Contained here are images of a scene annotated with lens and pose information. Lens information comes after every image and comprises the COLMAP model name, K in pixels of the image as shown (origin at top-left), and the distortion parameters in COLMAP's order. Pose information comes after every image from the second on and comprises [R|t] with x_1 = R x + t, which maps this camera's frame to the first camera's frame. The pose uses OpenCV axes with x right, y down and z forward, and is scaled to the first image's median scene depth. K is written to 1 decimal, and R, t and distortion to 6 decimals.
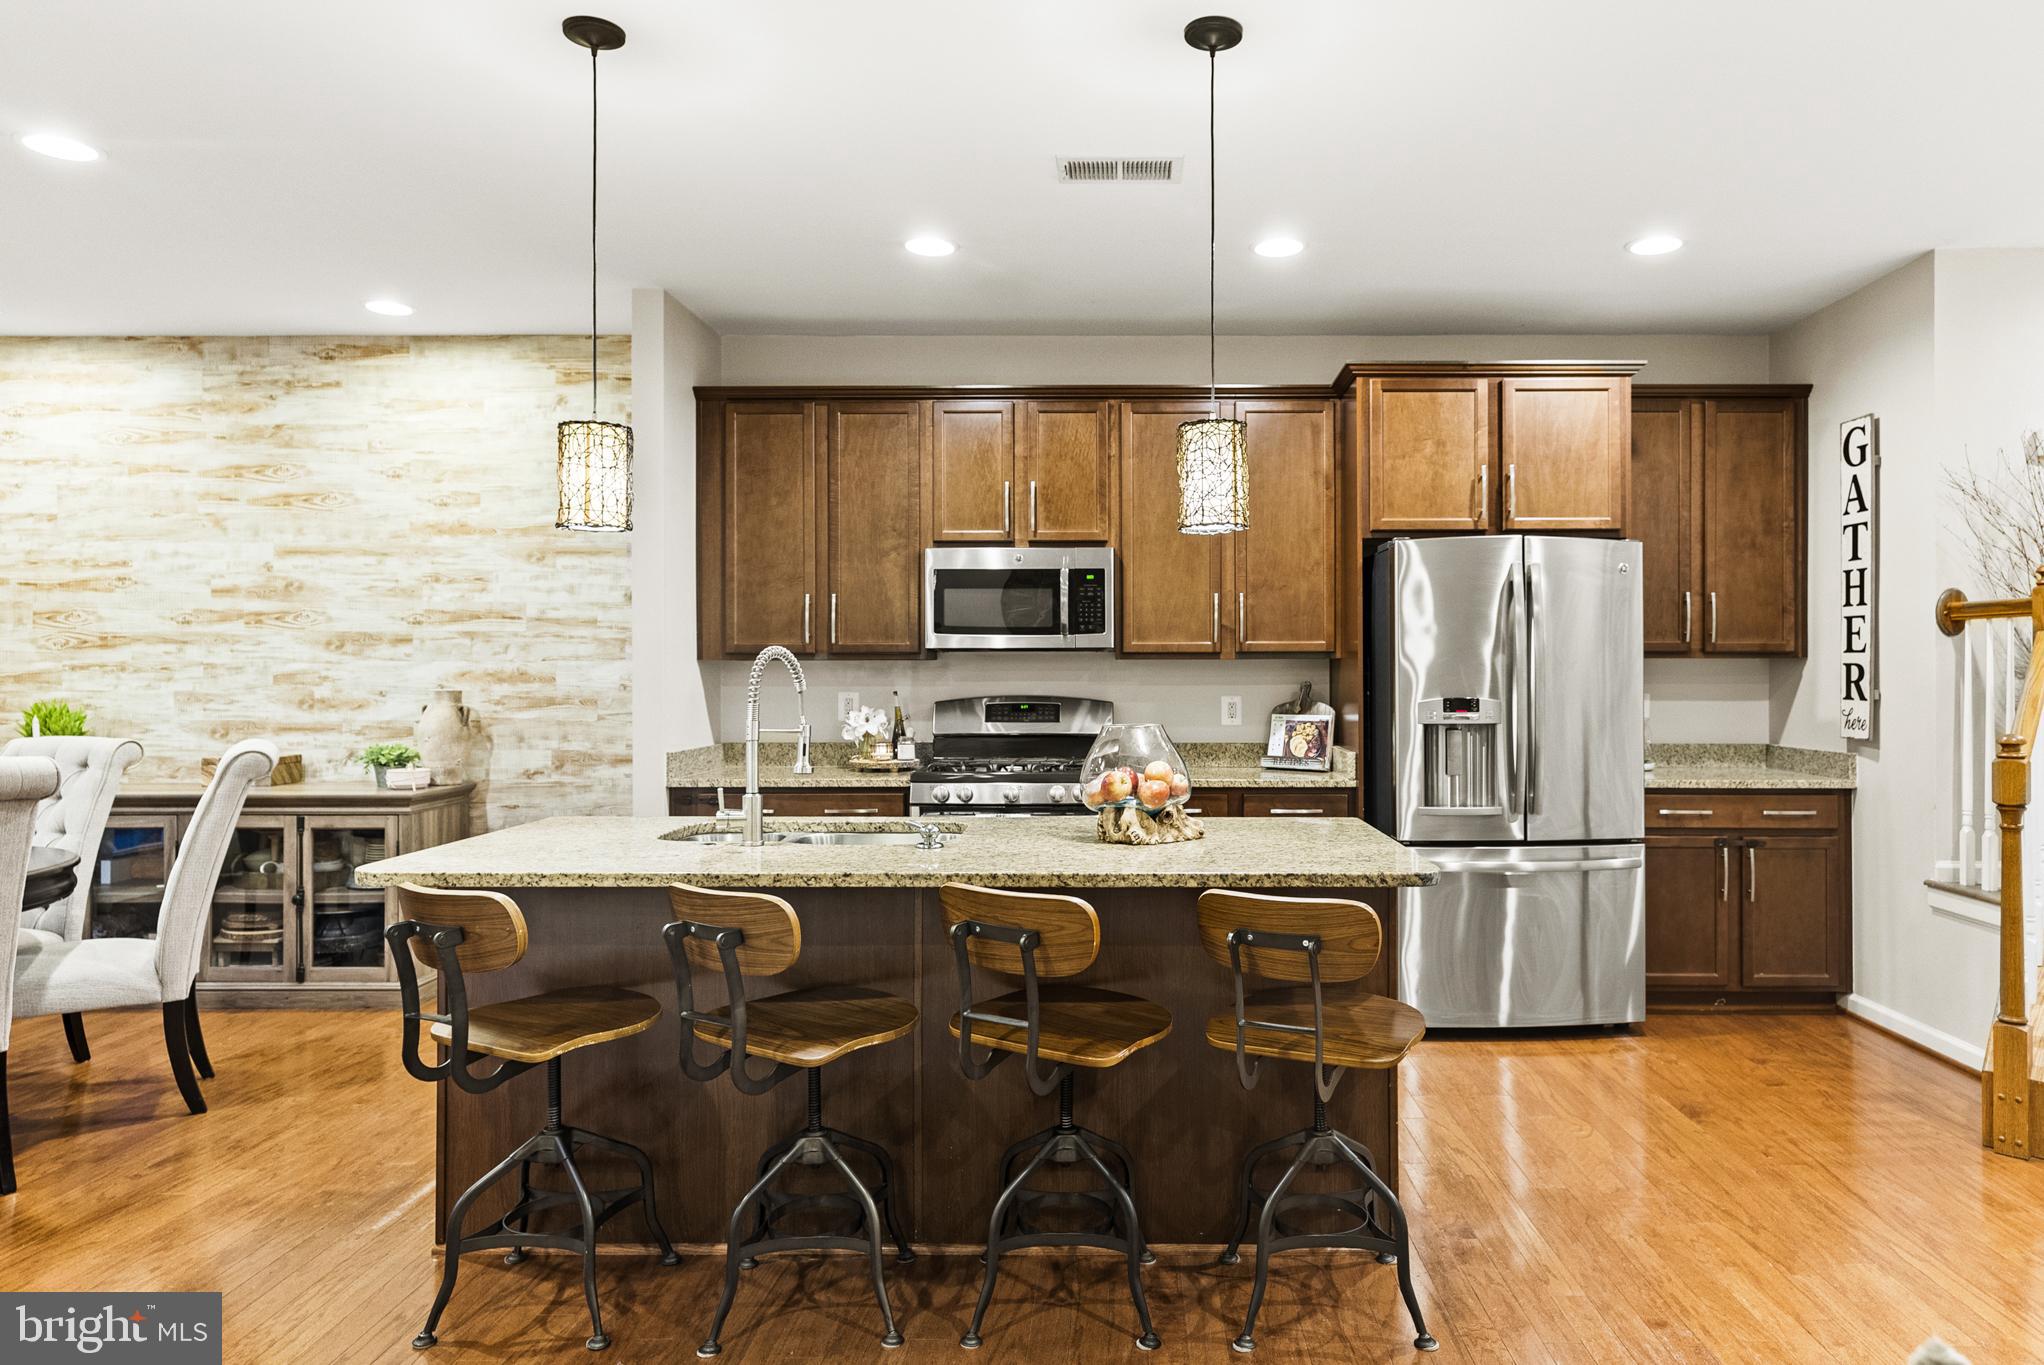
lens RADIAL K [[1240.3, 0, 1126.7], [0, 1240.3, 665.9], [0, 0, 1]] dist [-0.001920, 0.001610]
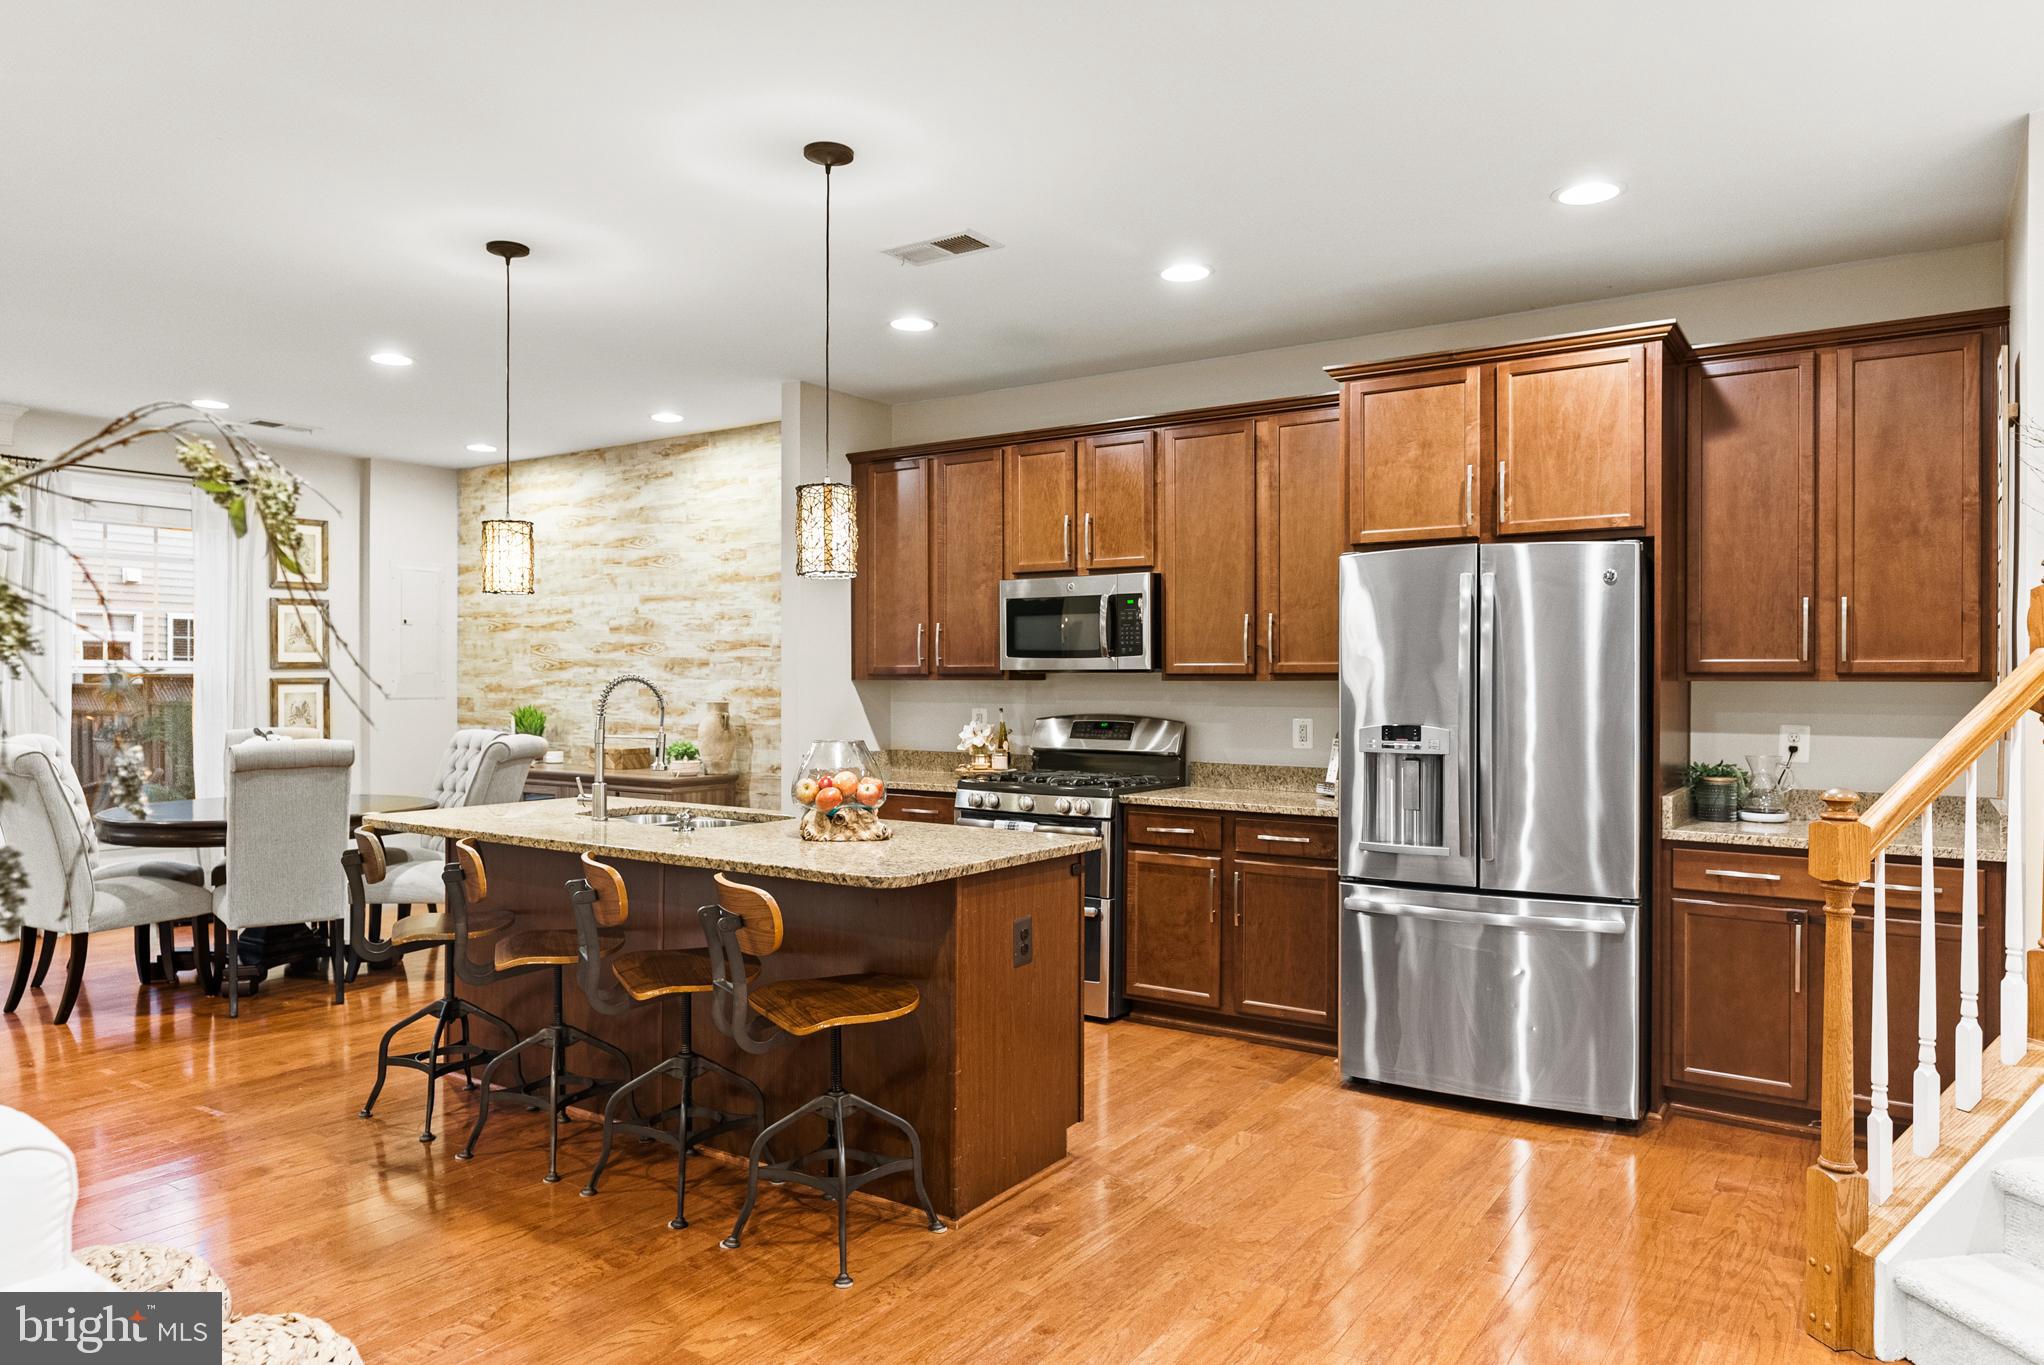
lens RADIAL K [[1297.2, 0, 1022.0], [0, 1297.2, 682.5], [0, 0, 1]] dist [0.003243, 0.000653]
pose [[0.830952, 0.004509, -0.556326, 0.465899], [-0.002721, 0.999988, 0.004041, -0.007226], [0.556337, -0.001844, 0.830955, 0.040109]]
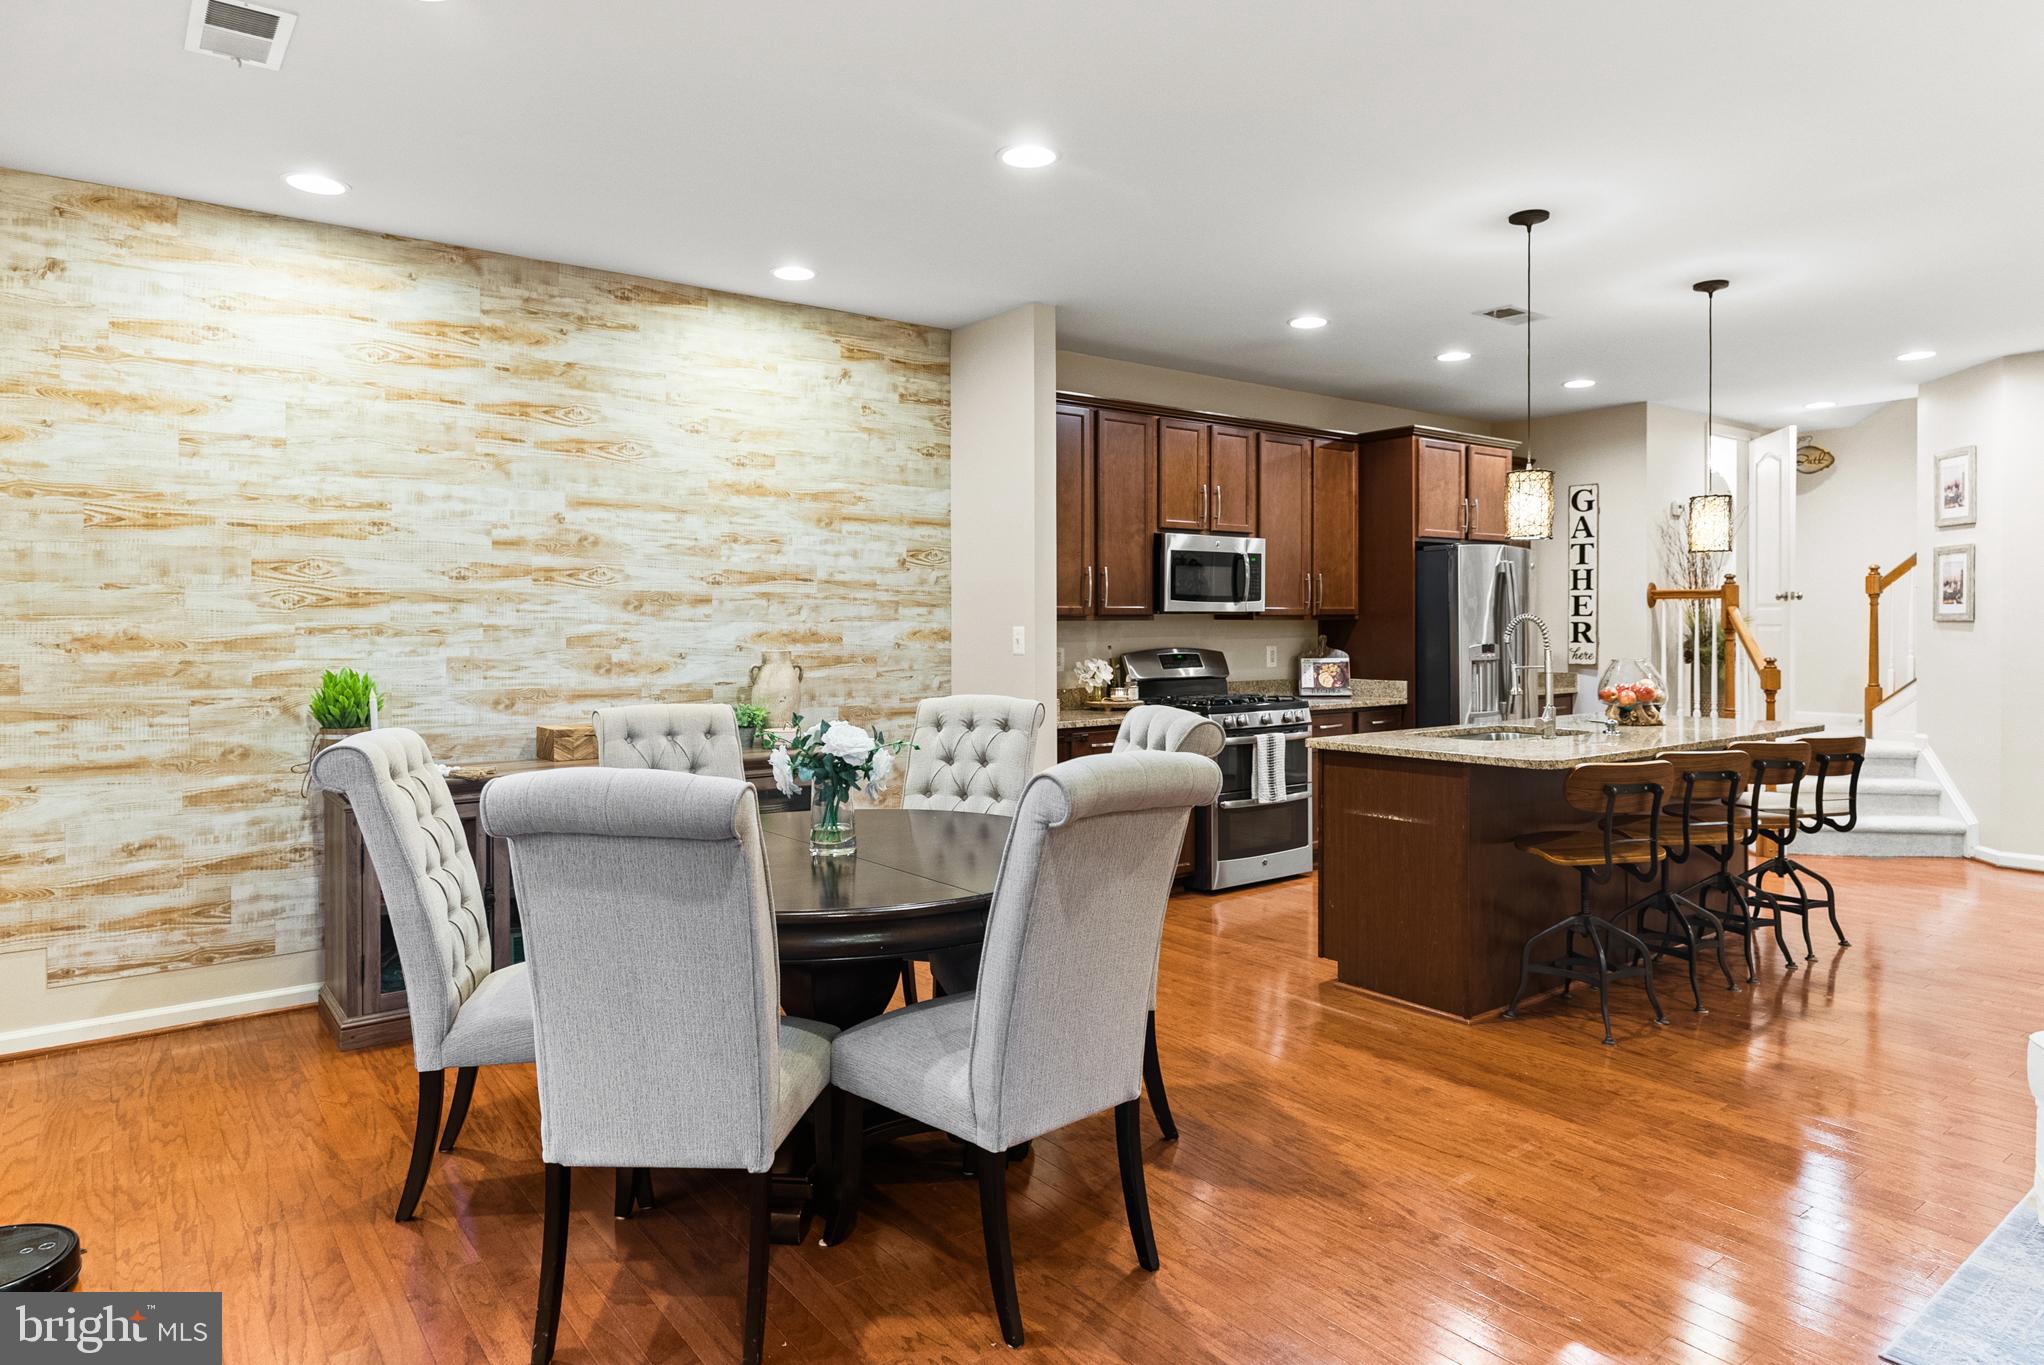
lens RADIAL K [[1197.2, 0, 1025.2], [0, 1197.2, 629.9], [0, 0, 1]] dist [-0.002861, -0.000360]
pose [[0.797622, -0.005698, 0.603131, -0.949222], [0.002044, 0.999975, 0.006744, -0.003499], [-0.603154, -0.004146, 0.797614, 0.096229]]
